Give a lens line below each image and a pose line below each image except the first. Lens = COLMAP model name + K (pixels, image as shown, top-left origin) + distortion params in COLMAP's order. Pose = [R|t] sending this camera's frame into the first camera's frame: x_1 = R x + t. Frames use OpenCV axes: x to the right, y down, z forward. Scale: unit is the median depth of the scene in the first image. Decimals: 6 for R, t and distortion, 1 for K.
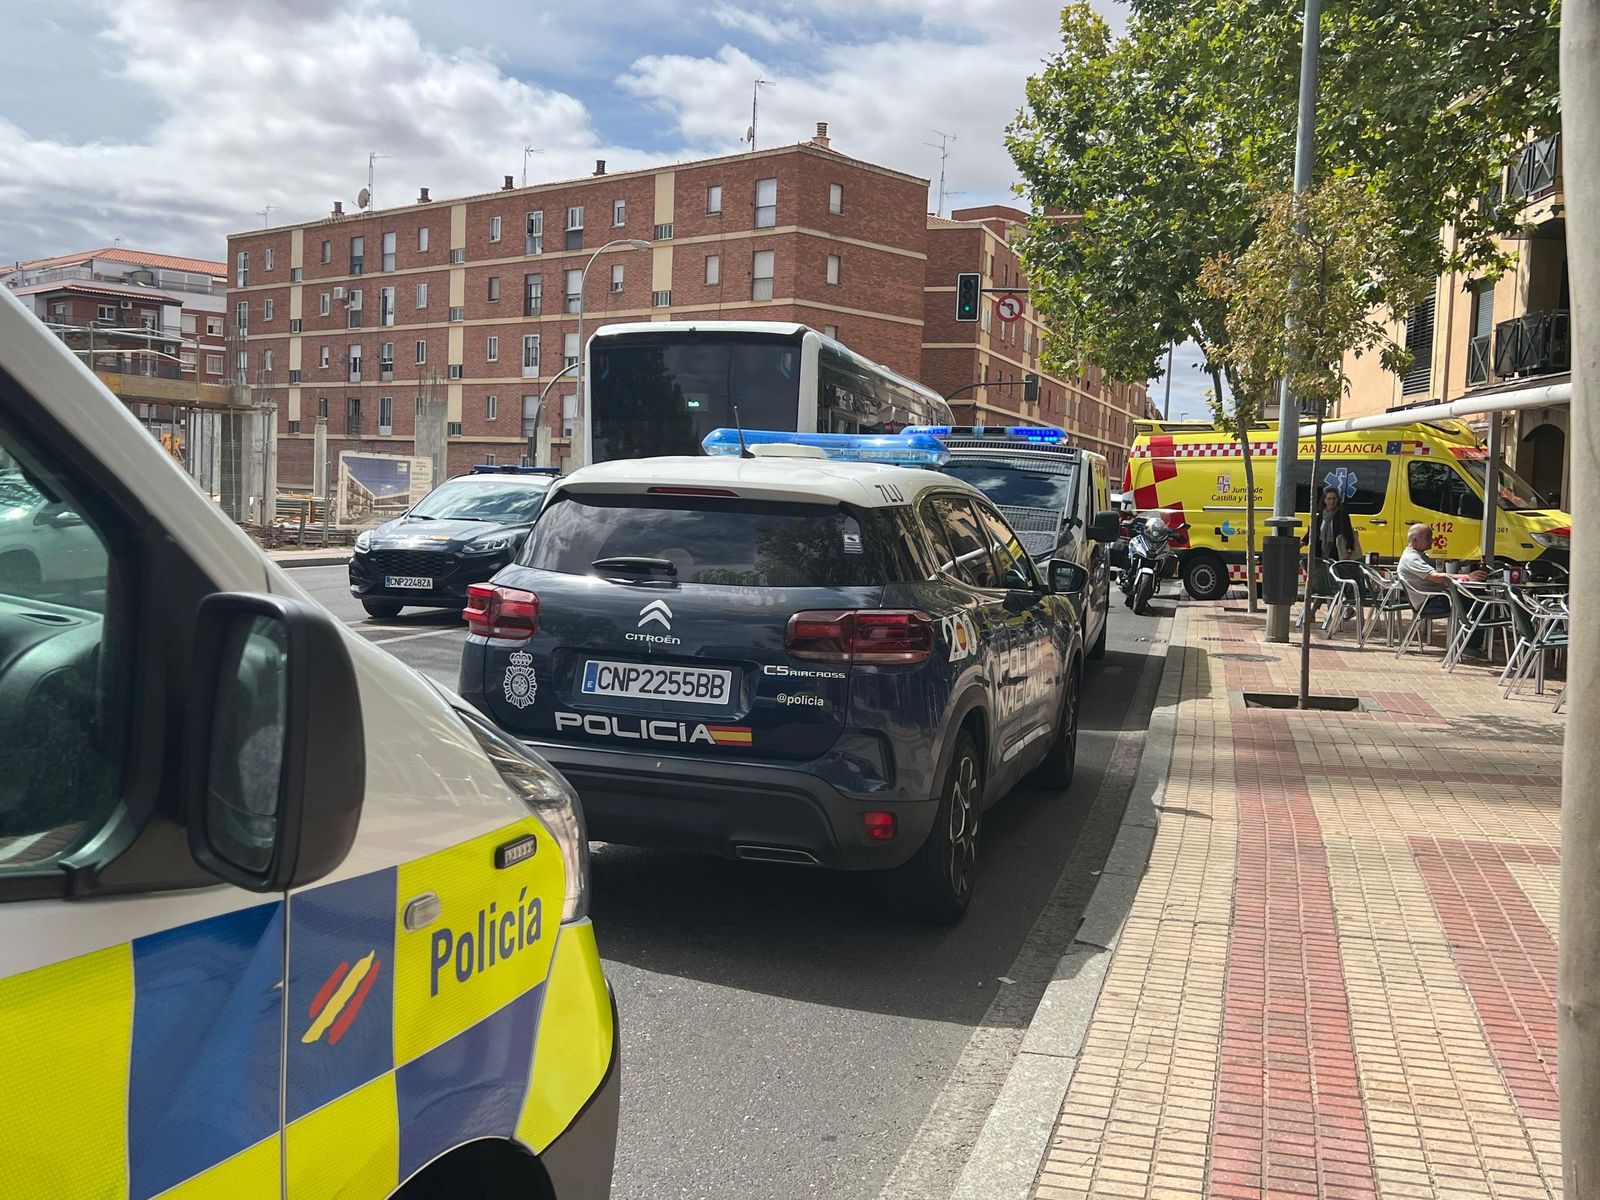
lens RADIAL K [[1586.6, 0, 798.8], [0, 1586.6, 581.7], [0, 0, 1]] dist [0.161051, -0.399491]
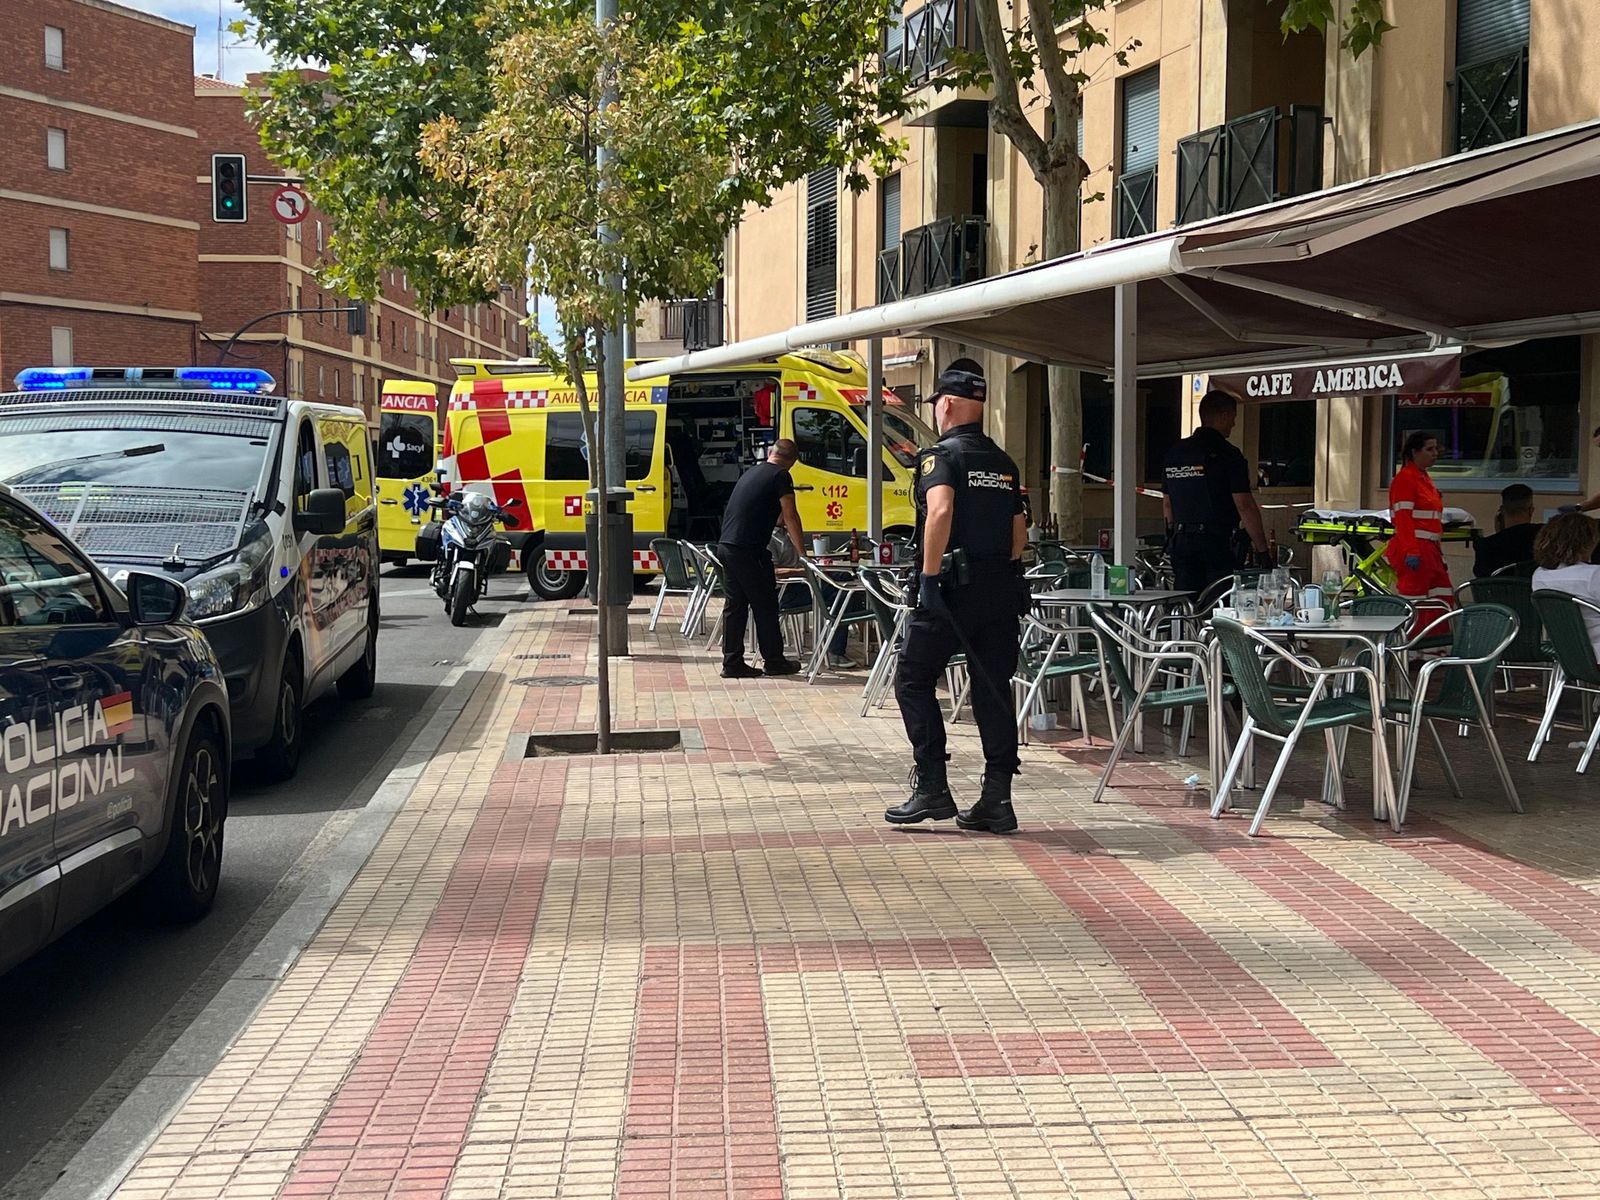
lens RADIAL K [[2094.3, 0, 800.0], [0, 2094.3, 600.0], [0, 0, 1]] dist [0.225035, -0.642704]
pose [[0.944797, -0.055410, 0.322936, 0.062484], [0.051644, 0.998461, 0.020225, -0.002999], [-0.323559, -0.002431, 0.946205, 0.045784]]
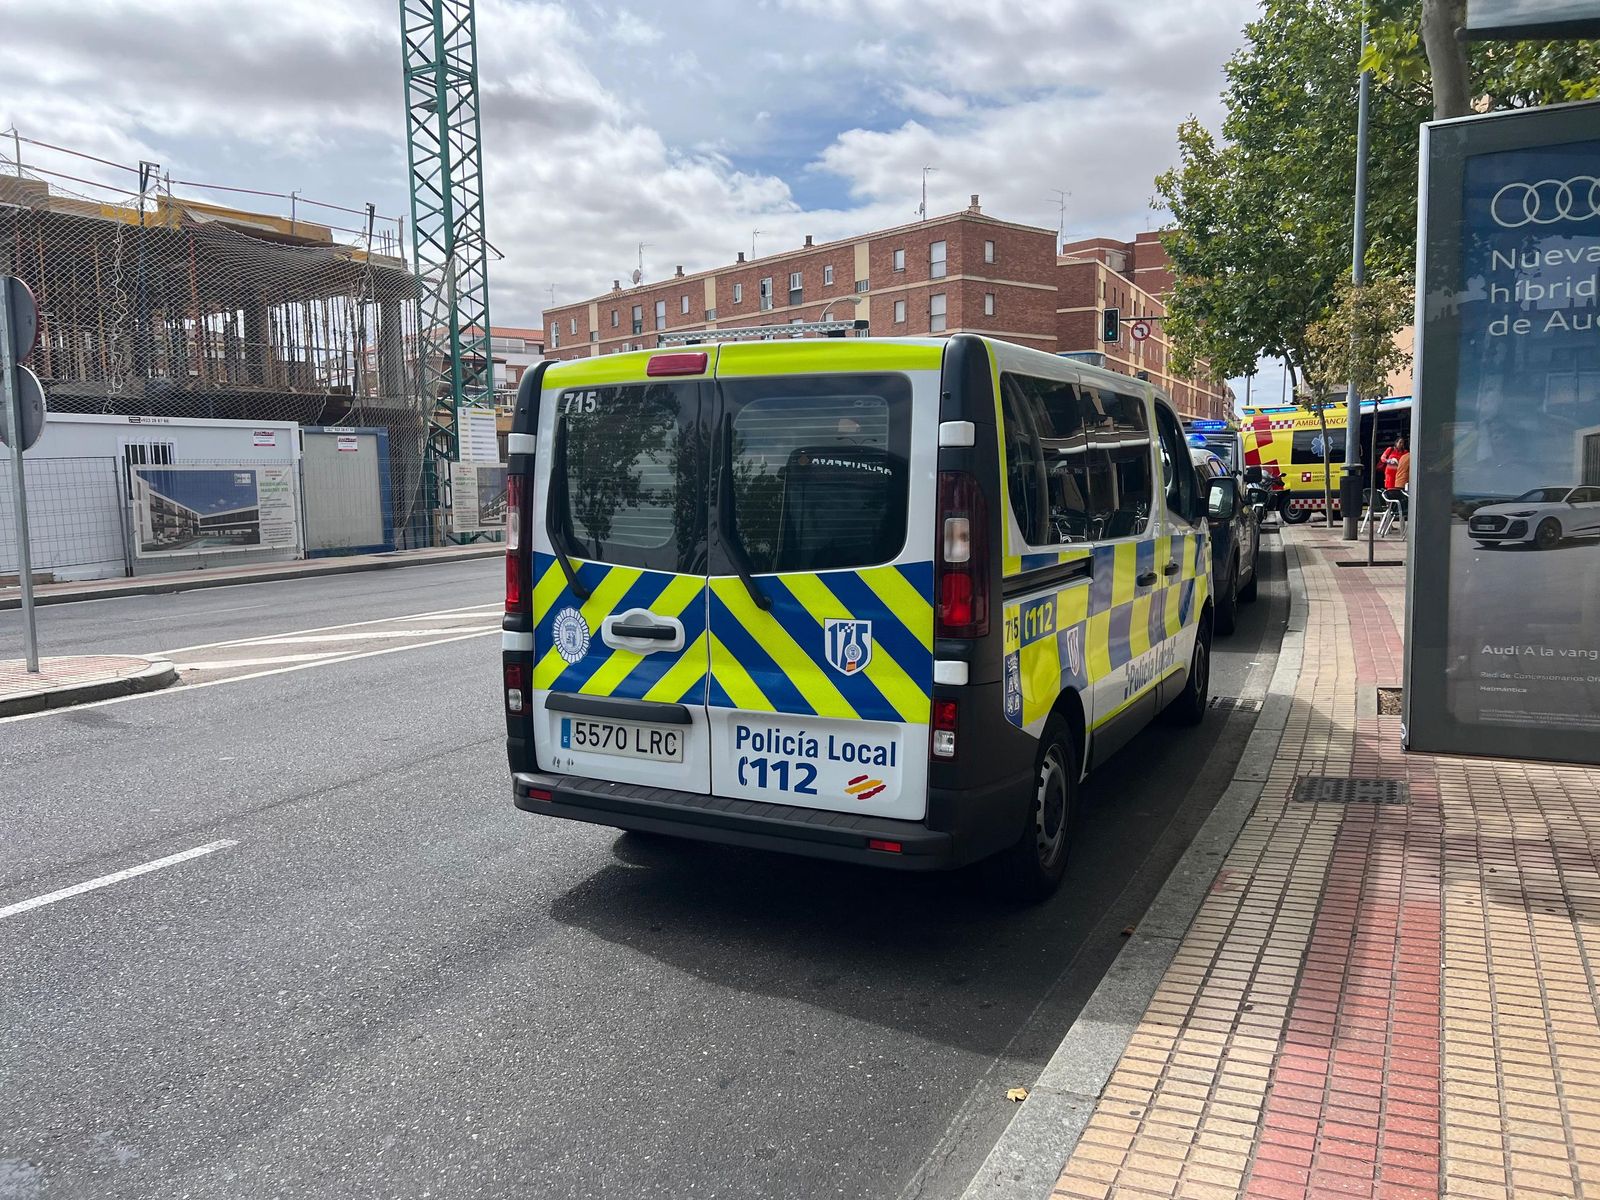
lens RADIAL K [[1247.1, 0, 800.0], [0, 1247.1, 600.0], [0, 0, 1]] dist [0.100503, -0.114449]
pose [[0.992593, -0.047450, -0.111841, -0.115949], [0.052180, 0.997847, 0.039743, 0.016810], [0.109714, -0.045284, 0.992931, -0.341761]]
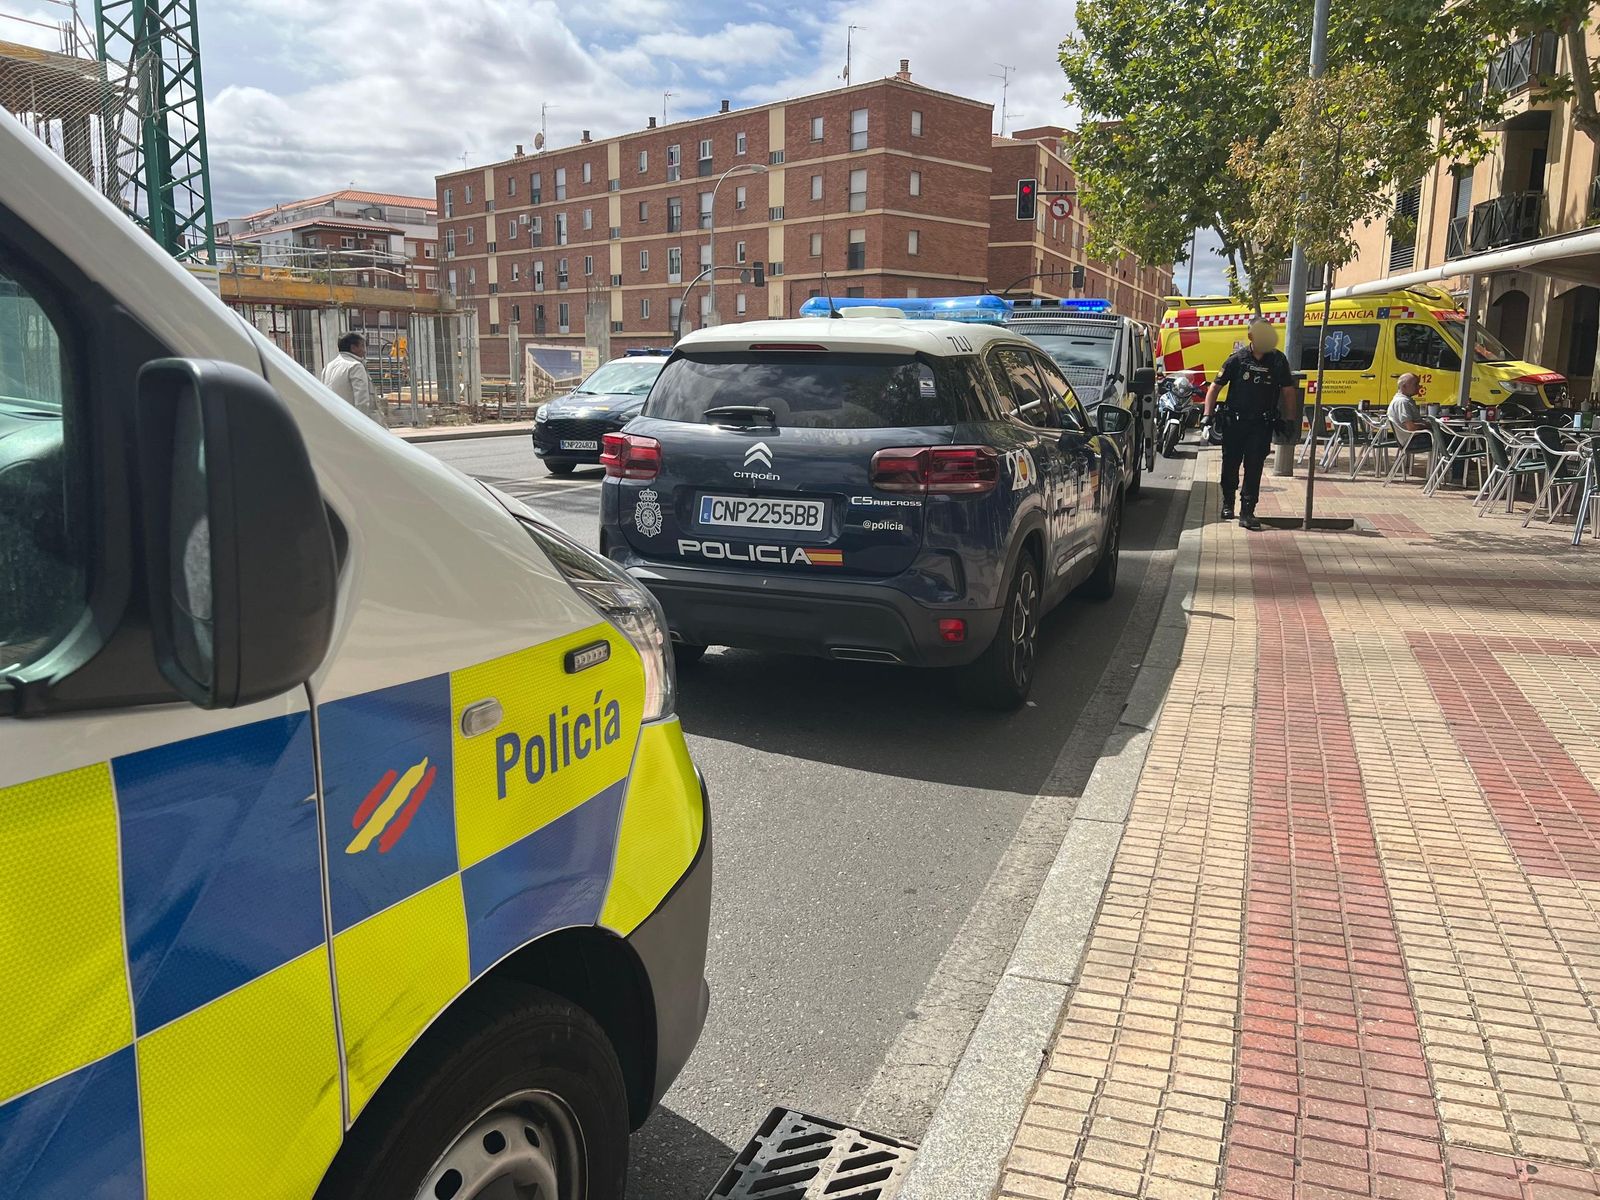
lens RADIAL K [[1237.3, 0, 812.1], [0, 1237.3, 600.6], [0, 0, 1]] dist [0.056952, -0.064589]
pose [[0.997704, -0.015688, -0.065882, 0.002347], [0.023830, 0.991910, 0.124689, 0.004603], [0.063393, -0.125973, 0.990006, 0.028170]]
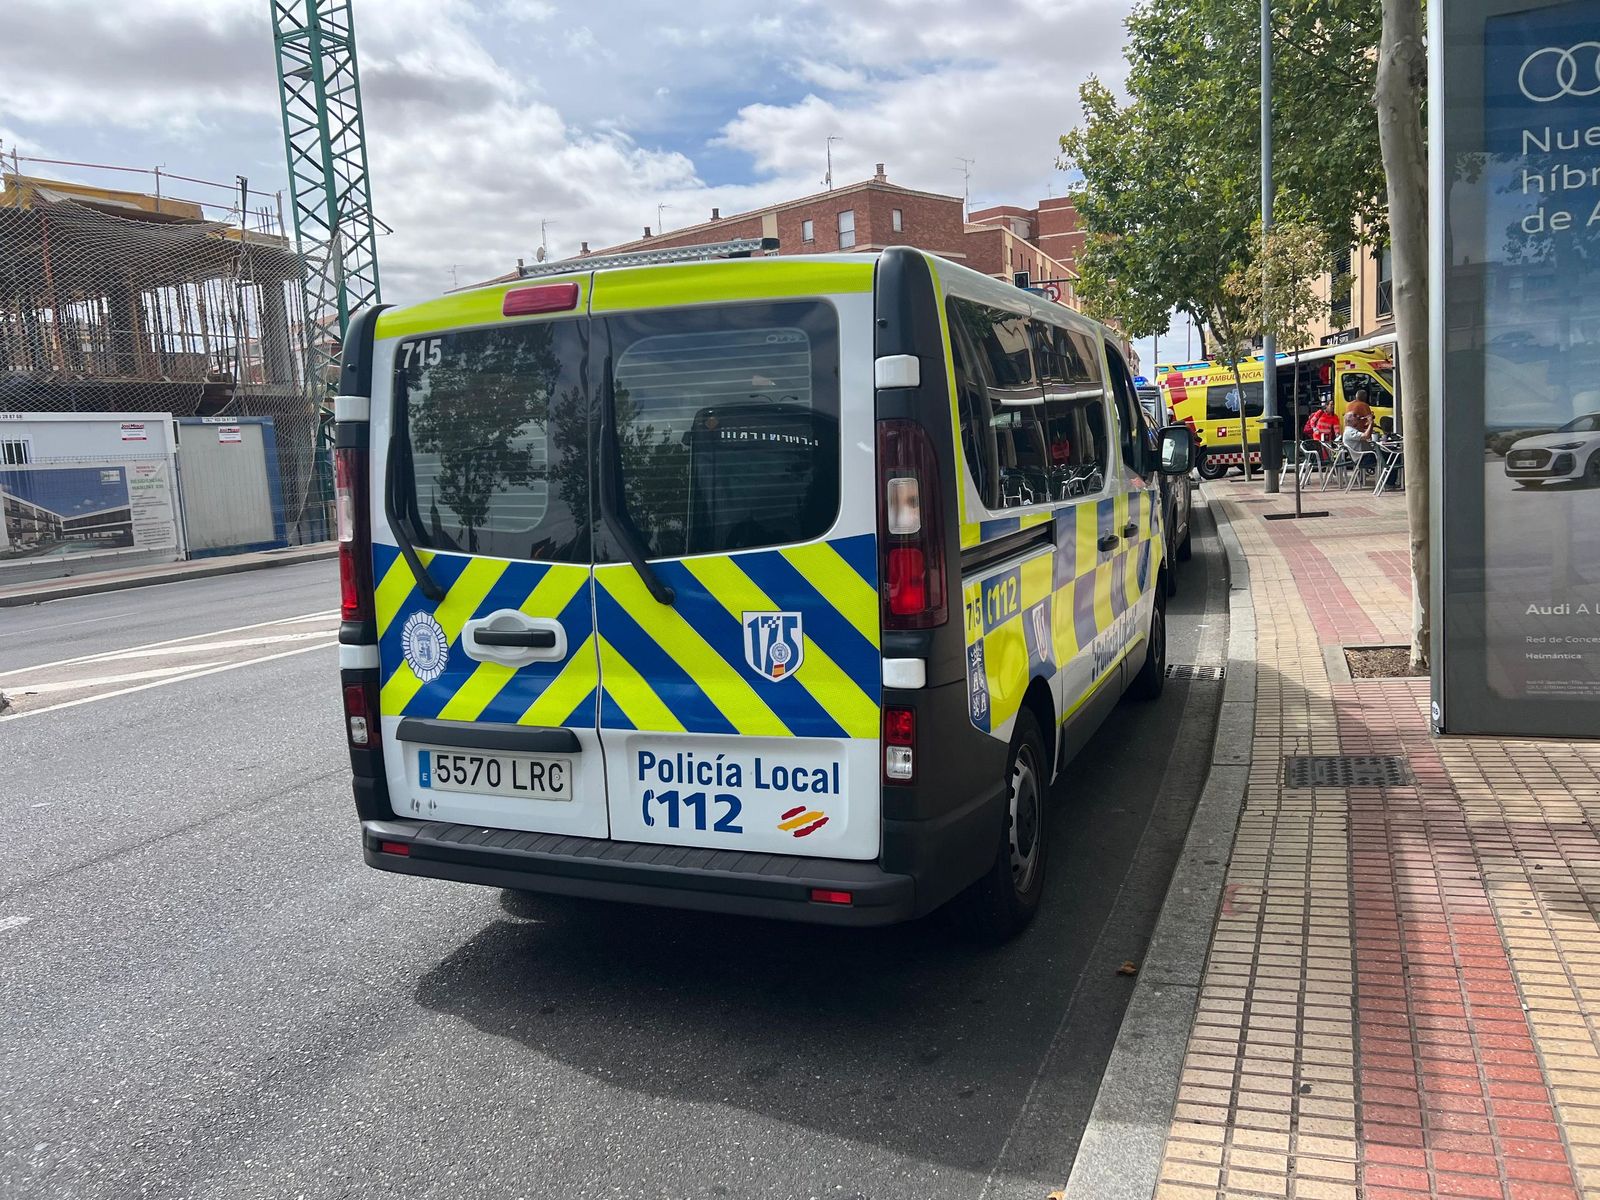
lens RADIAL K [[1241.5, 0, 821.8], [0, 1241.5, 591.6], [0, 0, 1]] dist [0.058258, -0.053238]
pose [[0.994935, -0.093764, -0.036220, -0.119132], [0.095797, 0.993638, 0.059219, 0.017014], [0.030437, -0.062389, 0.997588, -0.288429]]
